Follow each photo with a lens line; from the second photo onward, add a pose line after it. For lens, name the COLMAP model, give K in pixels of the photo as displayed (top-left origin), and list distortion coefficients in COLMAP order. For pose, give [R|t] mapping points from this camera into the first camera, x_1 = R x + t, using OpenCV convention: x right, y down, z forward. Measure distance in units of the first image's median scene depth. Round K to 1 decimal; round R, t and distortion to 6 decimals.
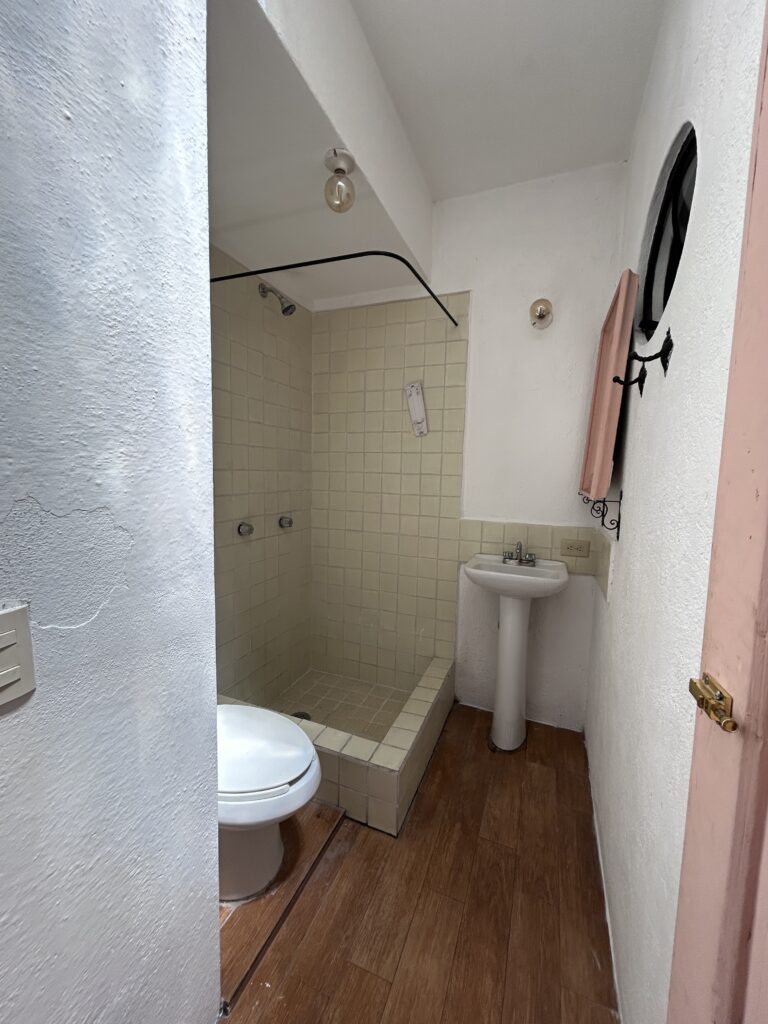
lens RADIAL K [[414.2, 0, 378.7], [0, 414.2, 508.4], [0, 0, 1]] dist [0.000055, -0.000353]
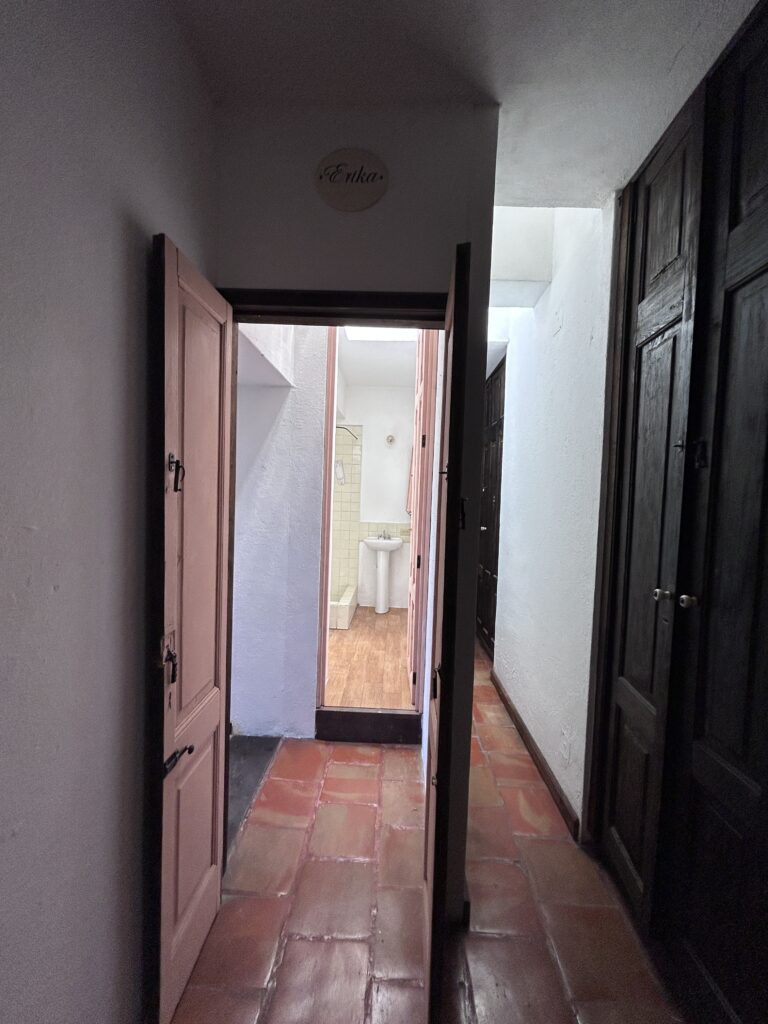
lens RADIAL K [[414.2, 0, 385.7], [0, 414.2, 511.9], [0, 0, 1]] dist [0.000055, -0.000353]
pose [[0.934142, -0.000075, 0.356901, -0.544890], [0.022571, 0.998011, -0.058869, 0.124895], [-0.356186, 0.063048, 0.932286, -1.337926]]
